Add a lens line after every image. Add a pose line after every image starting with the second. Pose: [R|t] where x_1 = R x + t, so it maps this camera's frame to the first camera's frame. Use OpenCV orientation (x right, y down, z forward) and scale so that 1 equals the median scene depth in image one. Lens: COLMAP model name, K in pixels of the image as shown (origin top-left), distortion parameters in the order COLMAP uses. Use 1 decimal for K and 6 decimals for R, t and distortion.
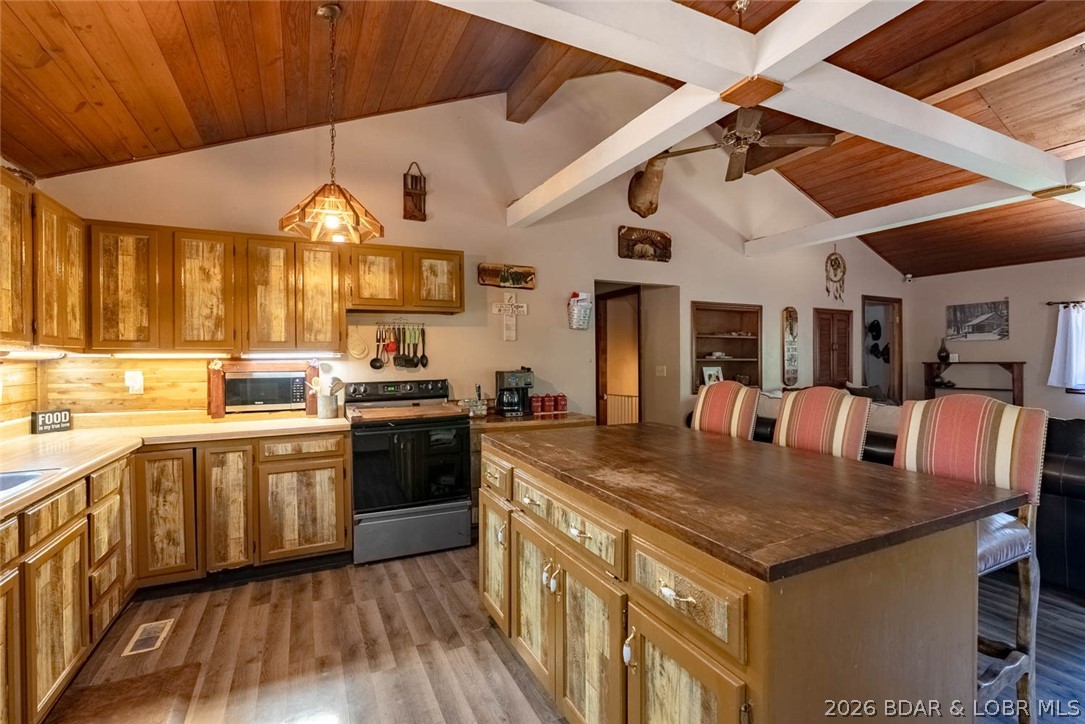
lens RADIAL K [[490.9, 0, 545.4], [0, 490.9, 360.7], [0, 0, 1]] dist [-0.012892, 0.003593]
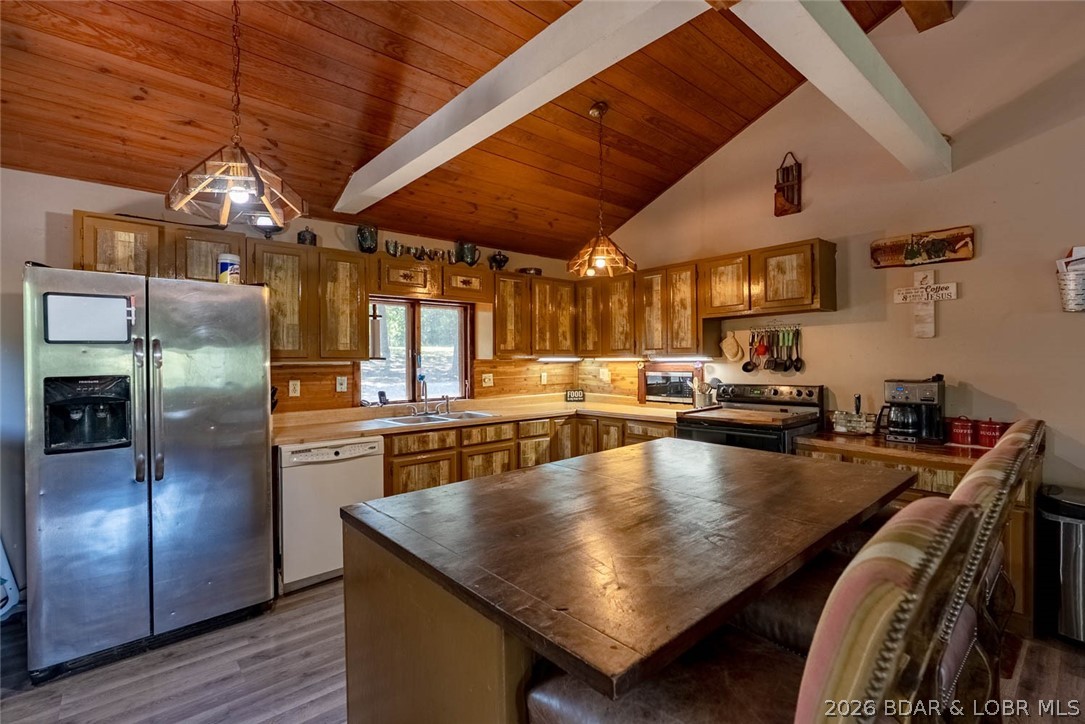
lens RADIAL K [[490.9, 0, 539.0], [0, 490.9, 359.8], [0, 0, 1]] dist [-0.012892, 0.003593]
pose [[0.259979, 0.005907, -0.965596, 0.577096], [0.000925, 0.999979, 0.006367, -0.016571], [0.965614, -0.002549, 0.259968, 0.328861]]
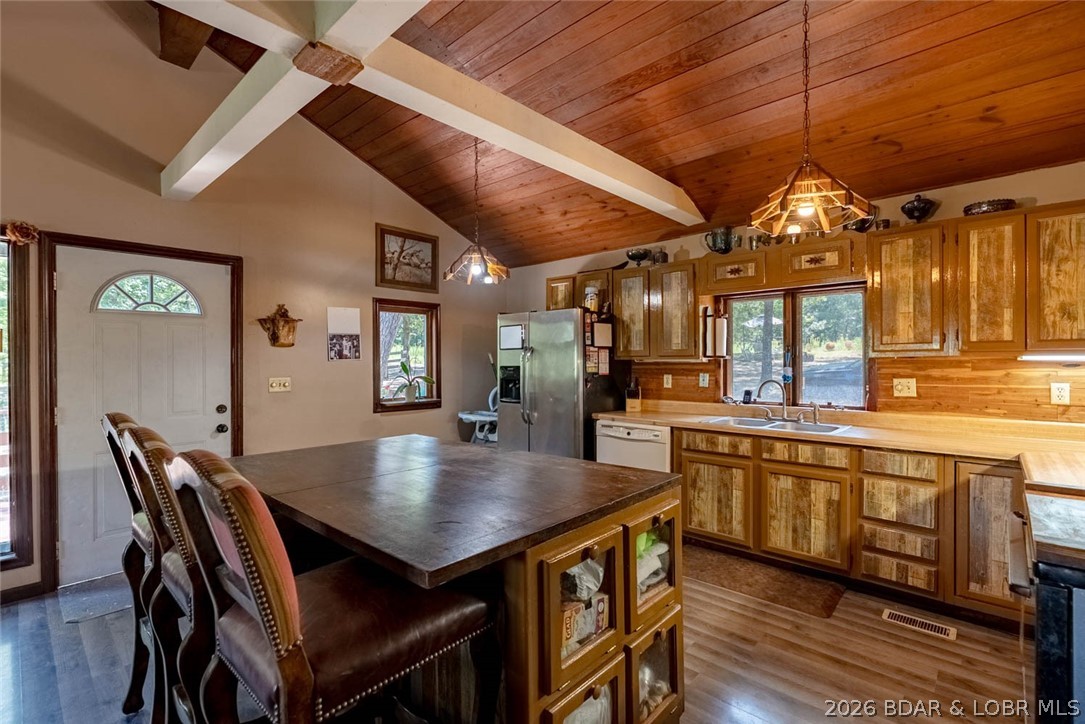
lens RADIAL K [[490.9, 0, 540.4], [0, 490.9, 361.4], [0, 0, 1]] dist [-0.012892, 0.003593]
pose [[-0.930460, 0.011972, -0.366199, 0.227441], [0.008457, 0.999902, 0.011199, -0.018097], [0.366297, 0.007323, -0.930469, 1.126014]]
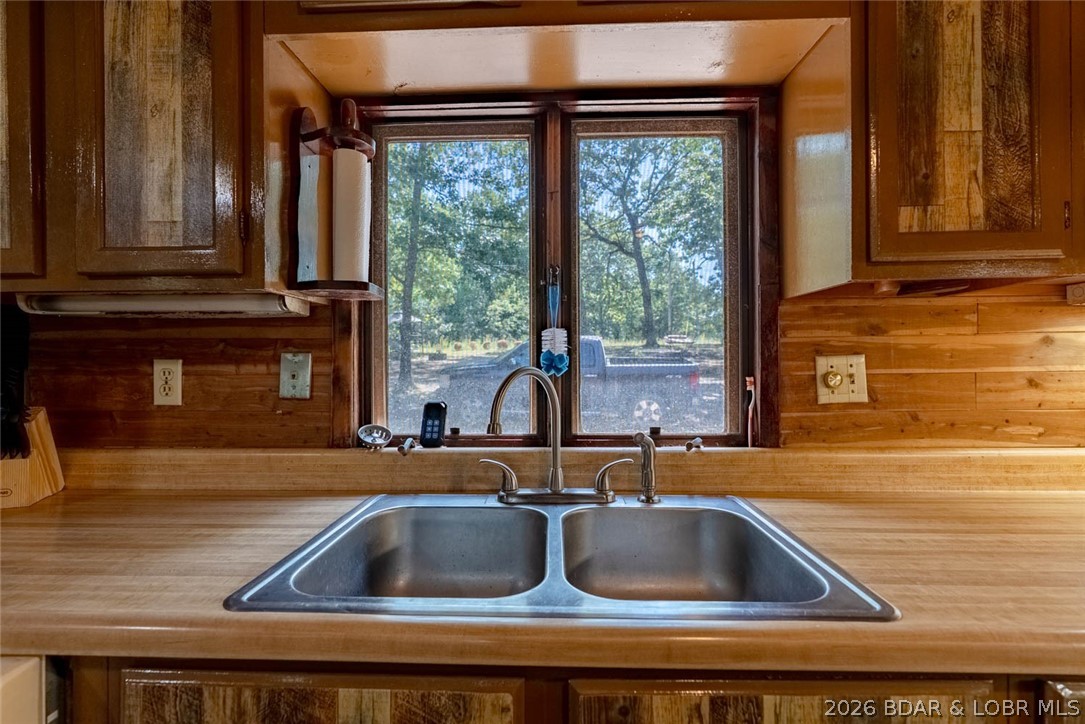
lens RADIAL K [[490.9, 0, 539.1], [0, 490.9, 360.4], [0, 0, 1]] dist [-0.012892, 0.003593]
pose [[-0.464562, 0.011309, -0.885468, -0.325648], [0.002895, 0.999933, 0.011252, 0.028139], [0.885536, 0.002664, -0.464564, 0.508415]]
